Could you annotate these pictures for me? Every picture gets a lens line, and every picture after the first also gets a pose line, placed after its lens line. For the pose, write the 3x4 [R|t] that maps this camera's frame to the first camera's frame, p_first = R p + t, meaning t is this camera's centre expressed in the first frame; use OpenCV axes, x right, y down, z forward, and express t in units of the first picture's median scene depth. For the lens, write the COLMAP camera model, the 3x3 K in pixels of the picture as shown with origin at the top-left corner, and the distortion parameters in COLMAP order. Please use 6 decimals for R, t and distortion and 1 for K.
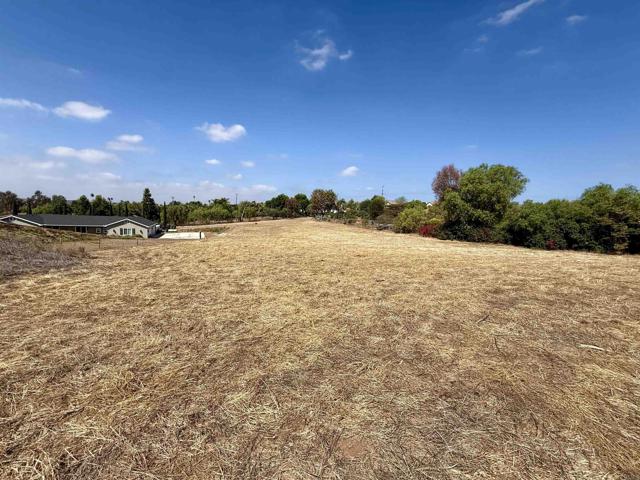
lens RADIAL K [[255.3, 0, 319.5], [0, 255.3, 239.1], [0, 0, 1]] dist [0.001811, -0.000446]
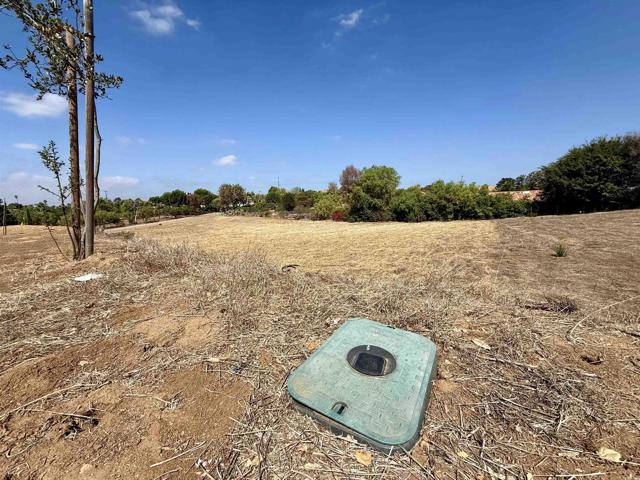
lens RADIAL K [[255.3, 0, 319.5], [0, 255.3, 239.1], [0, 0, 1]] dist [0.001811, -0.000446]
pose [[0.906827, -0.121690, 0.403554, -0.214976], [0.105194, 0.992461, 0.062892, -0.012612], [-0.408165, -0.014580, 0.912792, -0.138921]]
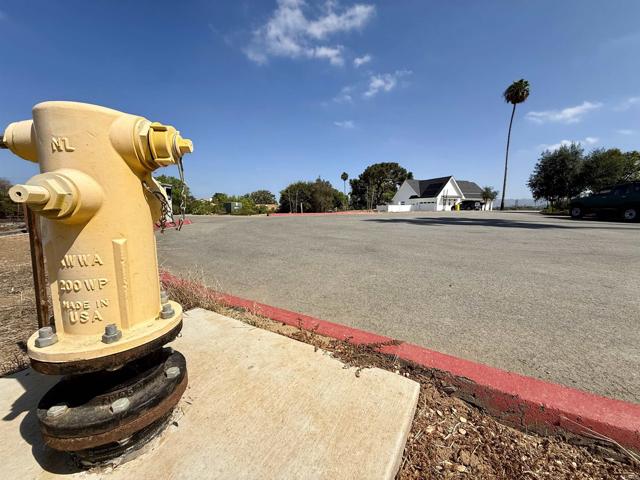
lens RADIAL K [[255.3, 0, 319.5], [0, 255.3, 239.1], [0, 0, 1]] dist [0.001811, -0.000446]
pose [[0.078673, -0.156083, 0.984606, -0.748371], [0.105370, 0.983436, 0.147478, -0.041338], [-0.991316, 0.092146, 0.093816, -0.015129]]
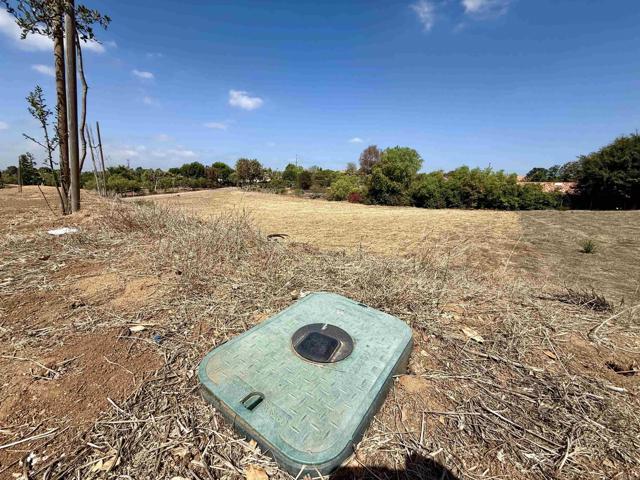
lens RADIAL K [[256.3, 0, 320.0], [0, 256.3, 240.0], [0, 0, 1]] dist [0.001098, 0.000651]
pose [[0.934028, -0.089808, 0.345725, -0.210250], [0.044667, 0.989646, 0.136402, -0.010273], [-0.354396, -0.111961, 0.928369, -0.136659]]
